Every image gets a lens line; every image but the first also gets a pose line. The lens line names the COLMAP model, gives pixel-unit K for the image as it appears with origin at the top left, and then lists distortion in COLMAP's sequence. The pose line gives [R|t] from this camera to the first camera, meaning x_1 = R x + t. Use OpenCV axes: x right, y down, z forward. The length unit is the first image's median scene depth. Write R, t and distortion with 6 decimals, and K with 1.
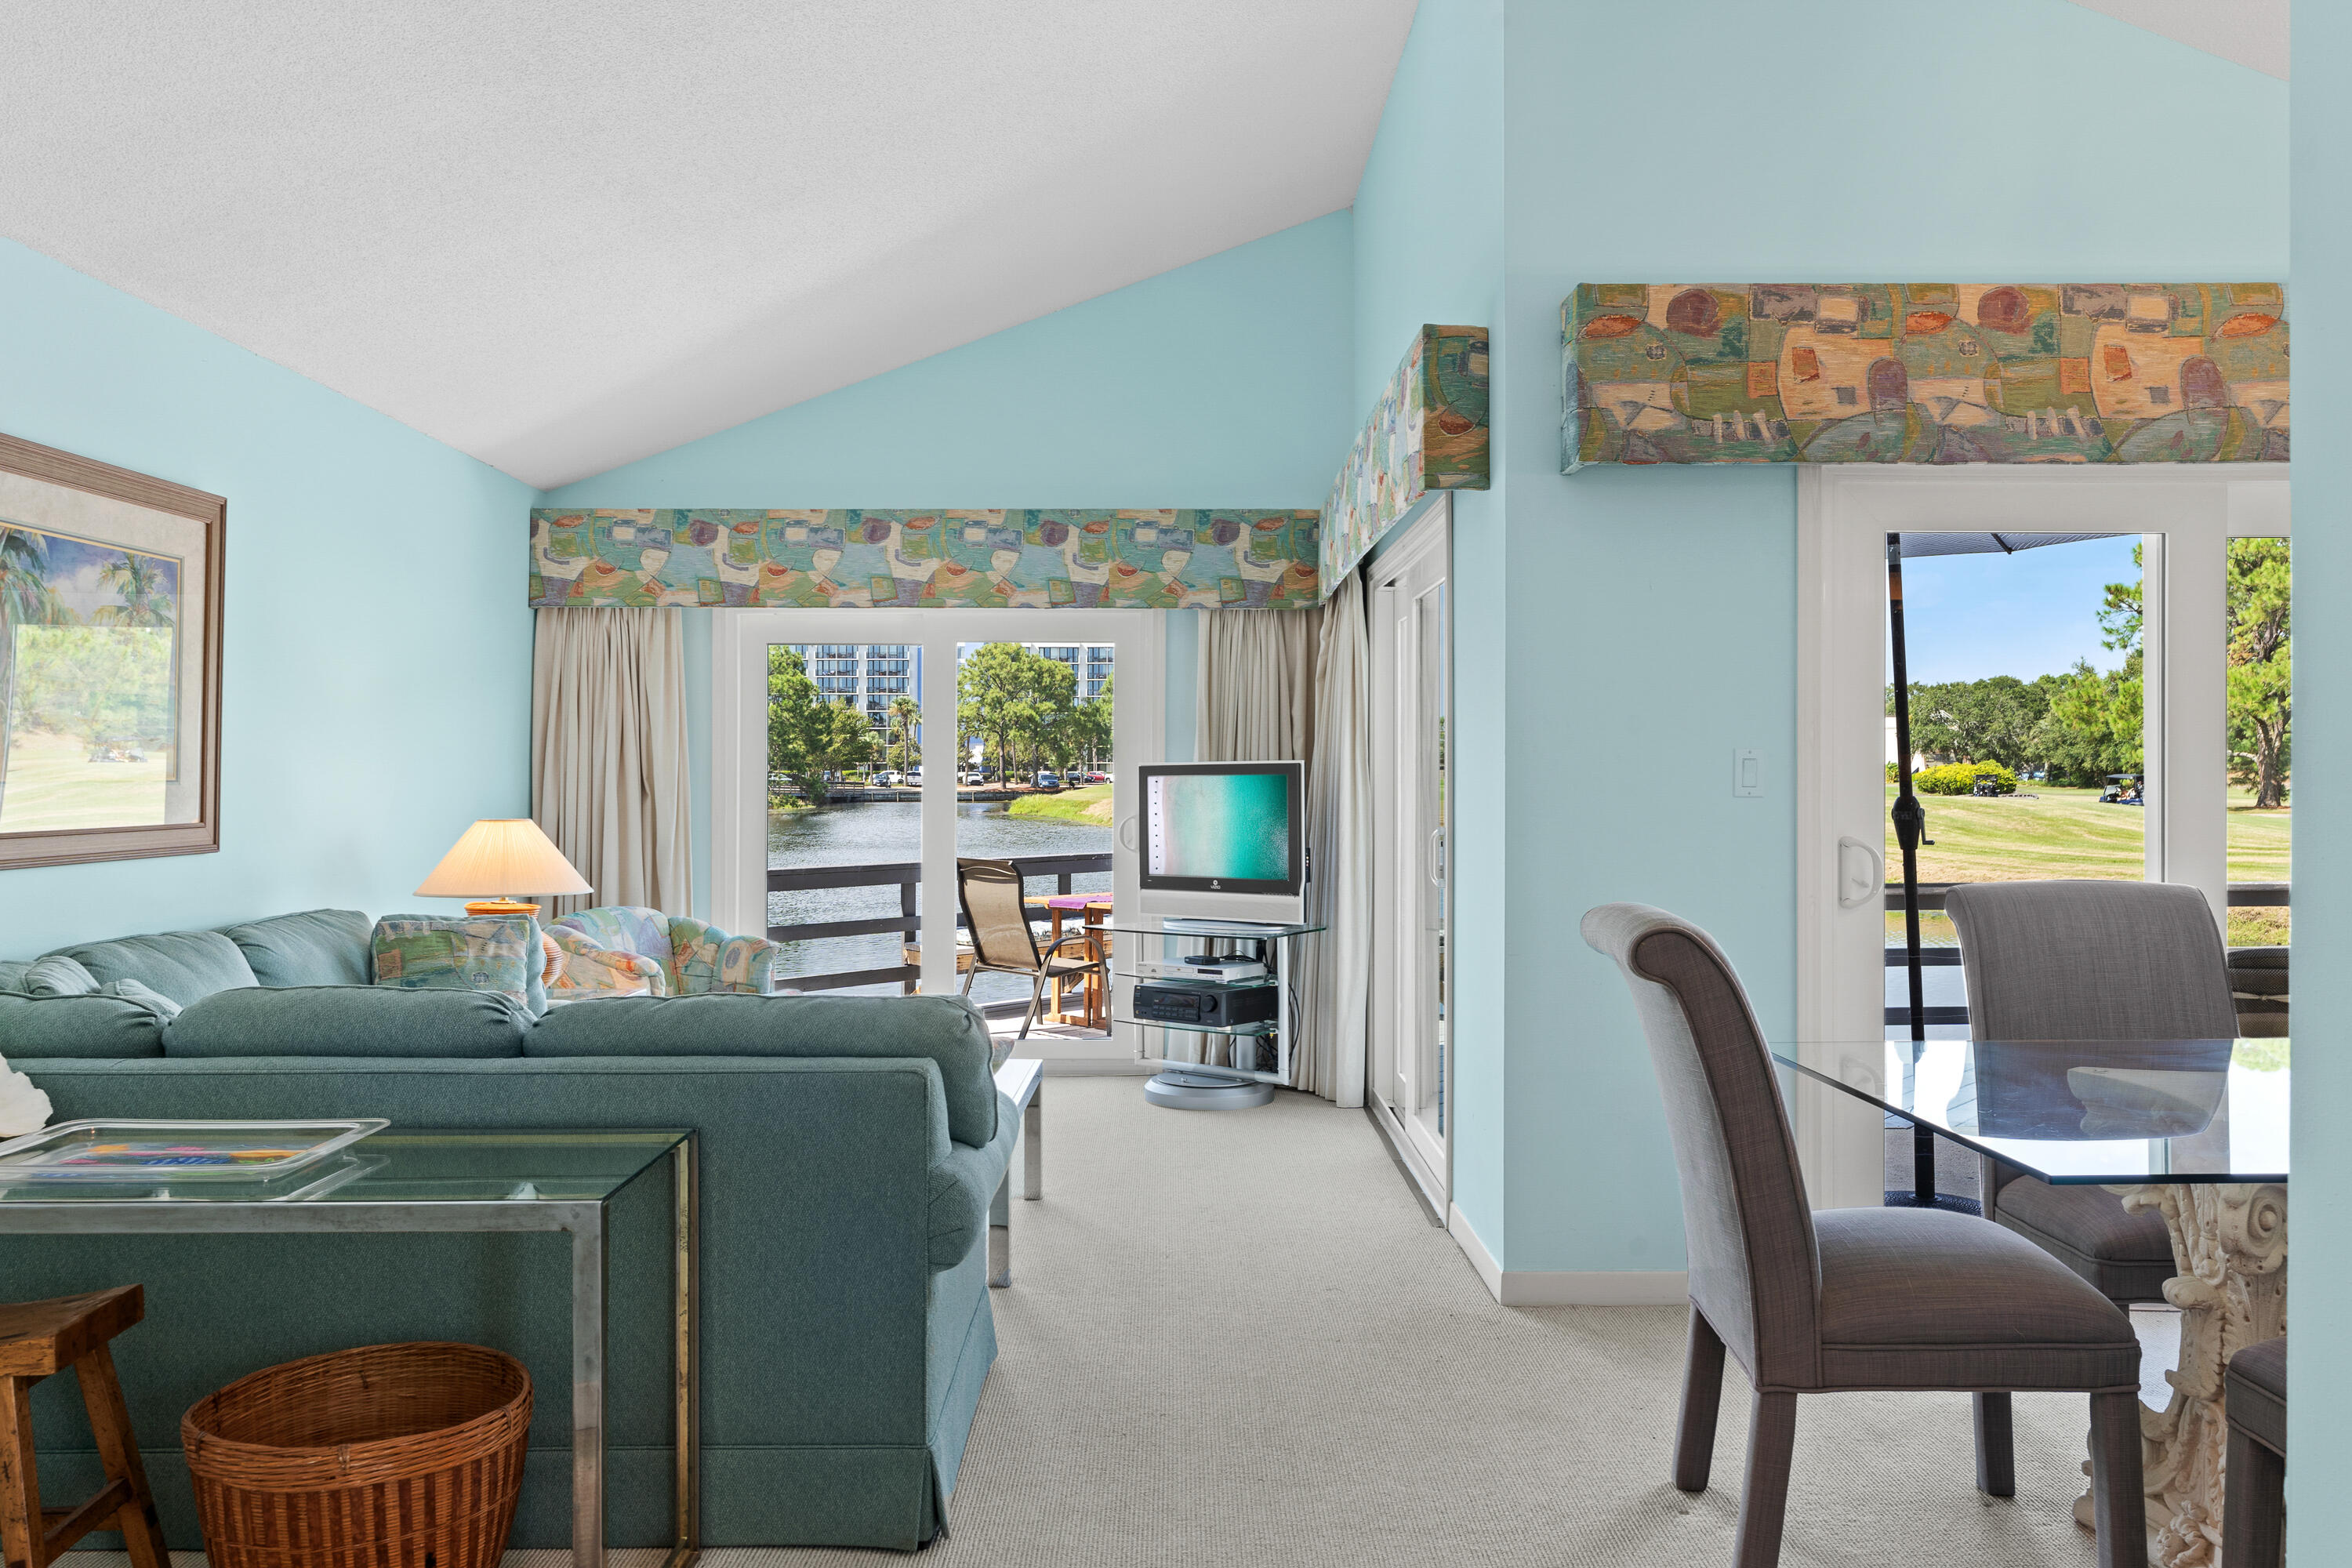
lens RADIAL K [[1771.2, 0, 1176.6], [0, 1771.2, 770.2], [0, 0, 1]] dist [0.000539, -0.001853]
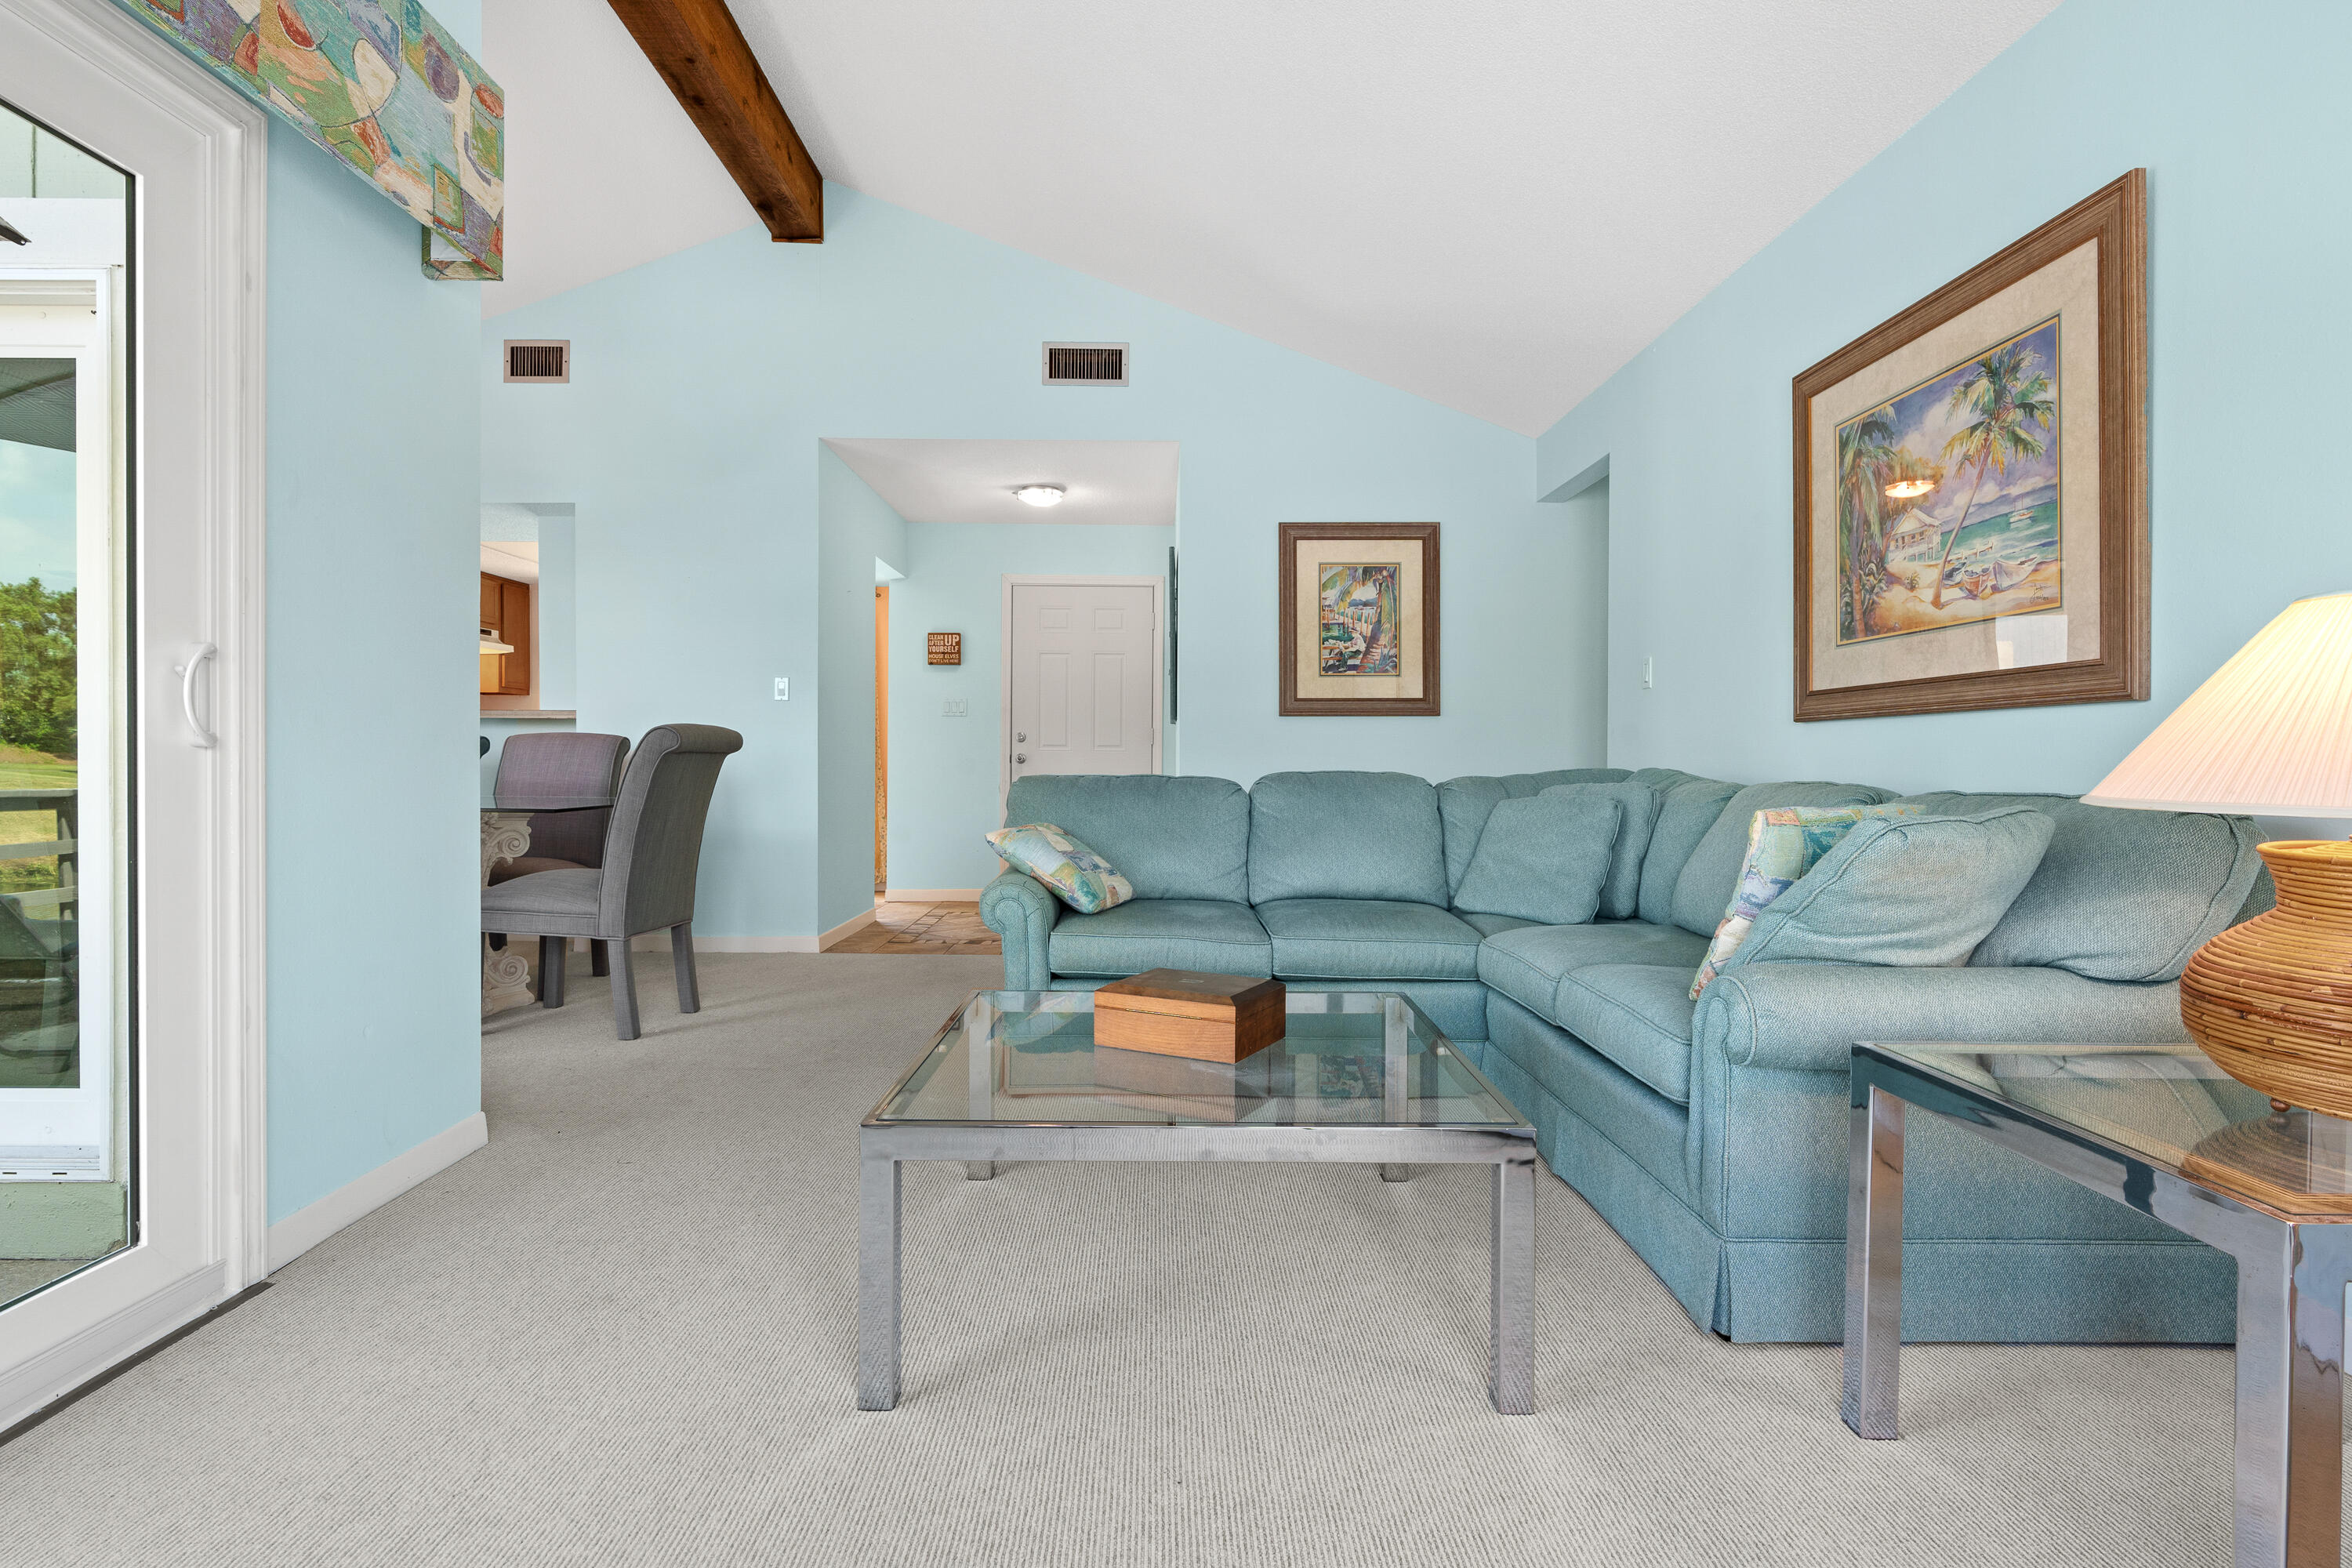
lens RADIAL K [[1165.9, 0, 1161.1], [0, 1165.9, 762.0], [0, 0, 1]] dist [-0.004909, 0.002136]
pose [[-0.999967, -0.008057, 0.000379, -0.119415], [-0.008057, 0.999967, 0.000713, 0.049828], [-0.000385, 0.000710, -1.000000, 0.994910]]
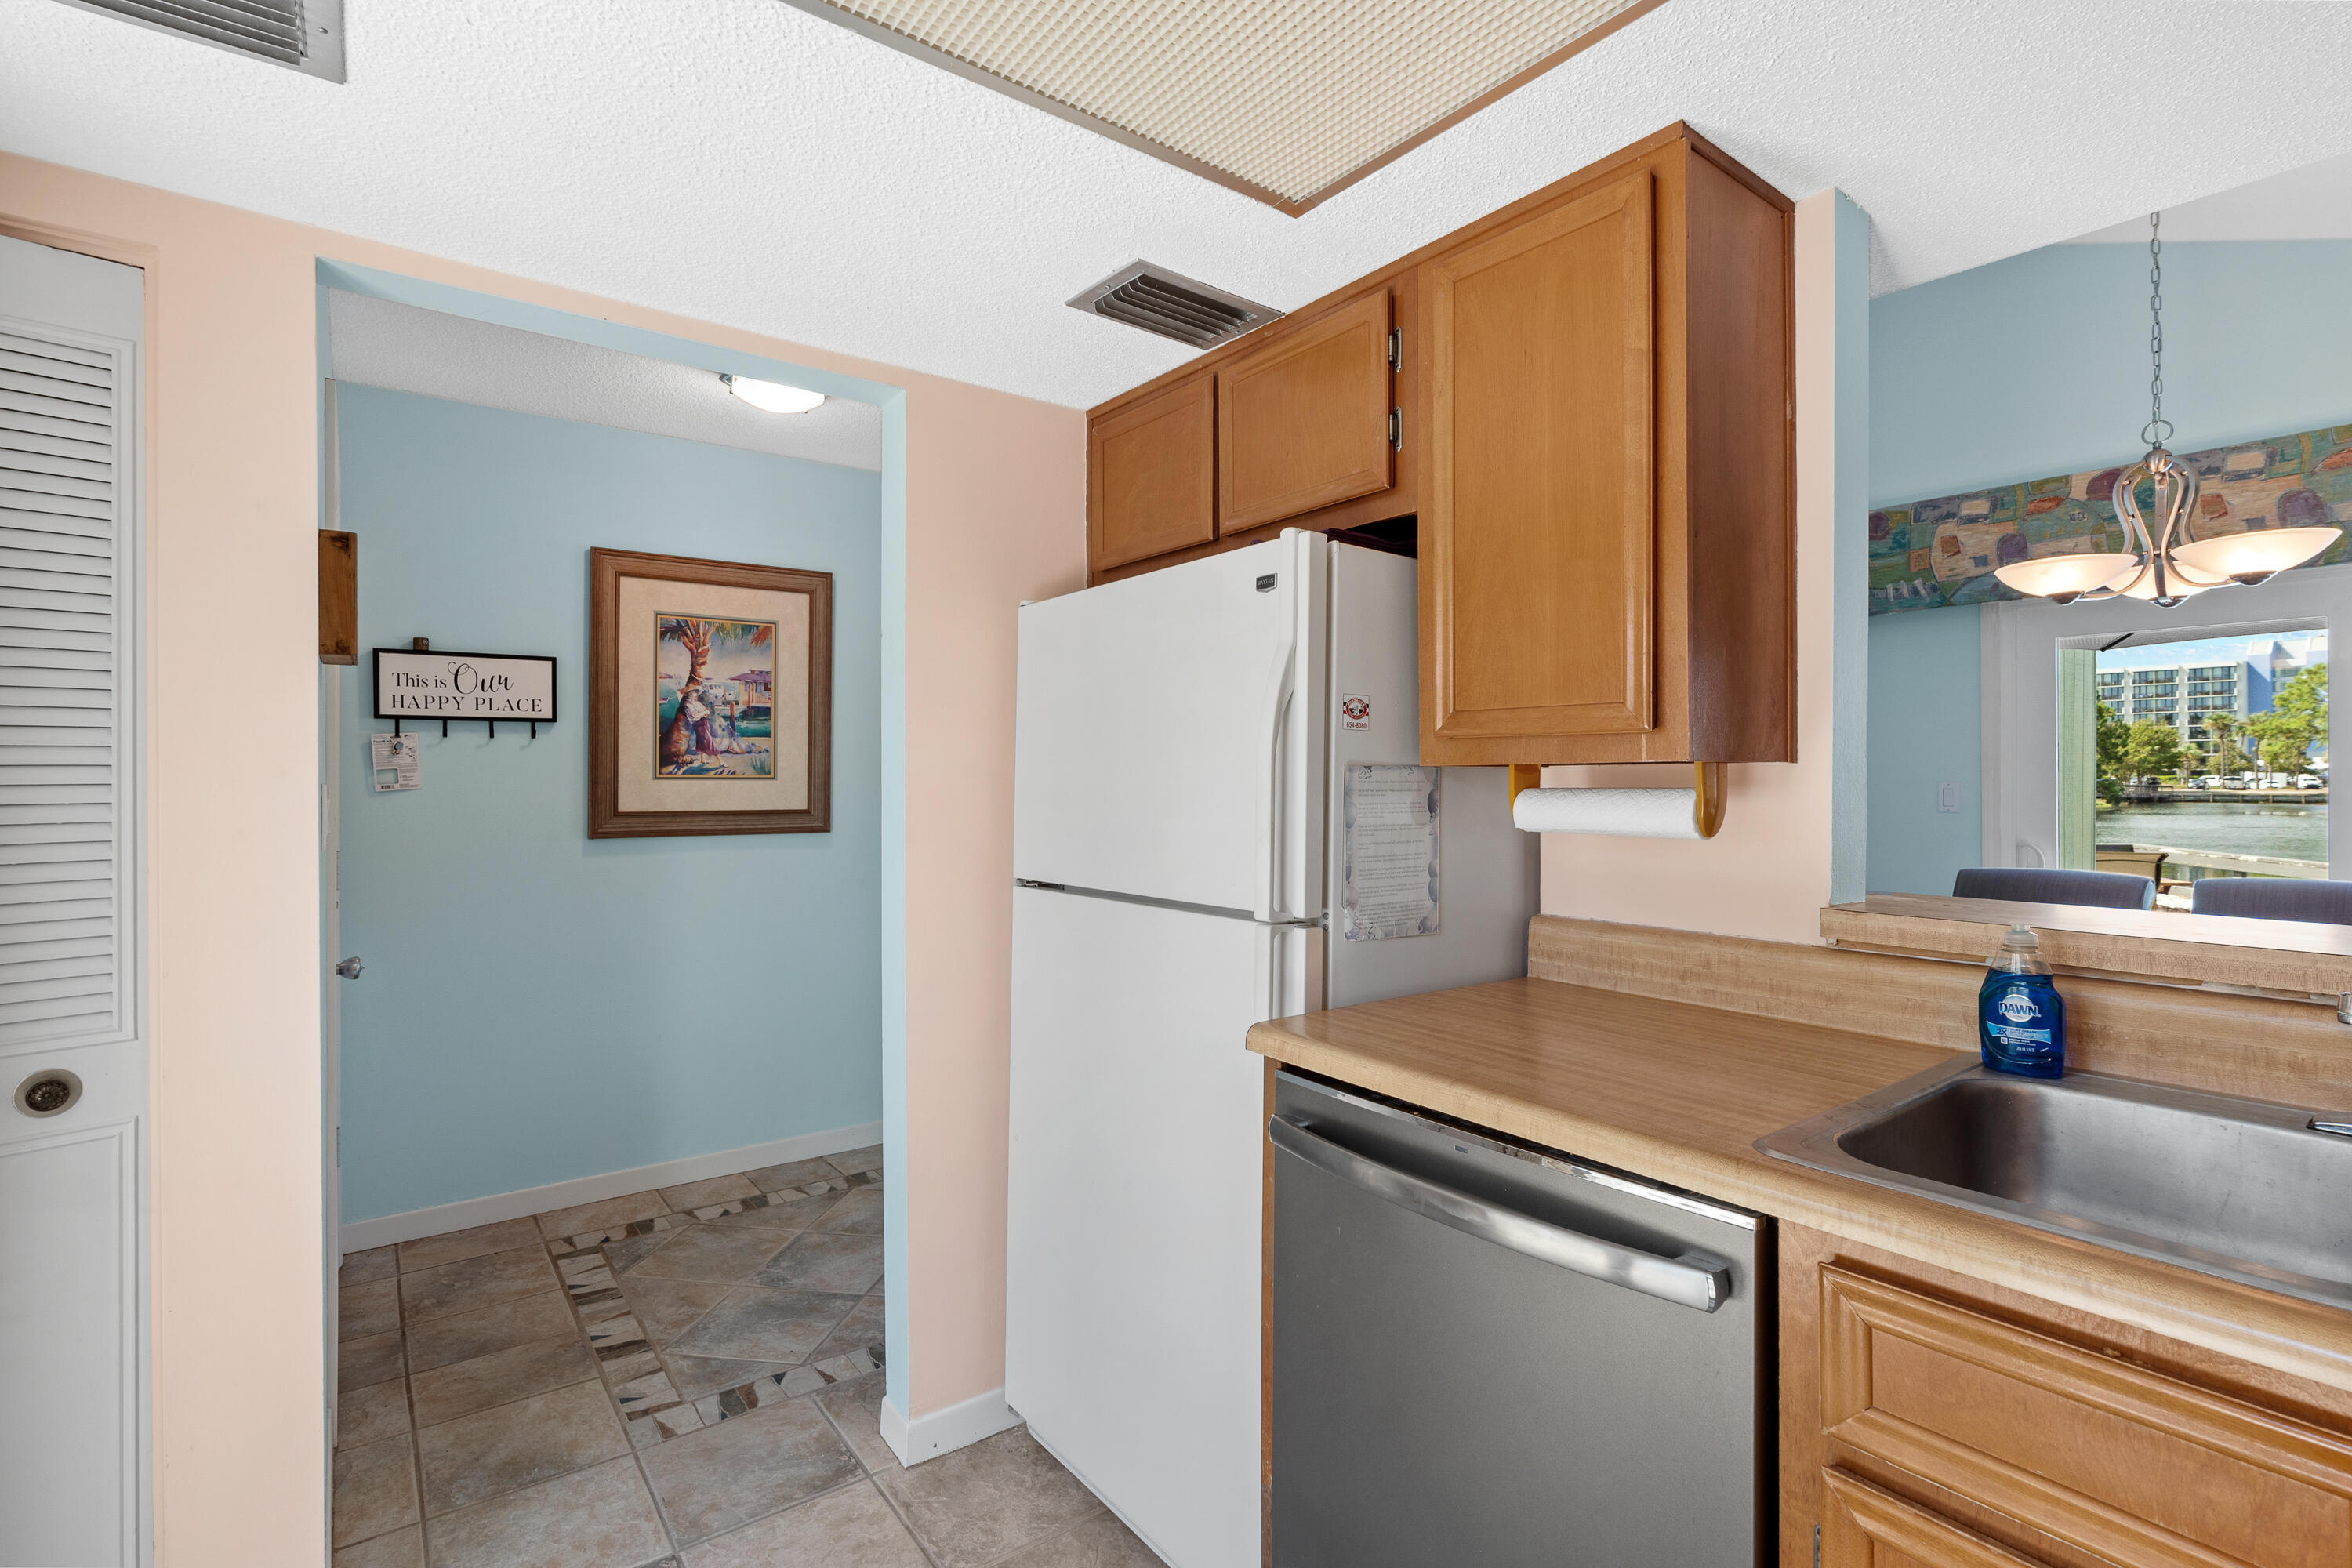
lens RADIAL K [[1124.0, 0, 1163.6], [0, 1124.0, 771.1], [0, 0, 1]] dist [0.002447, 0.001201]
pose [[0.598348, -0.008495, -0.801191, 0.431013], [0.004406, 0.999964, -0.007312, -0.010910], [0.801224, 0.000845, 0.598364, -0.110931]]
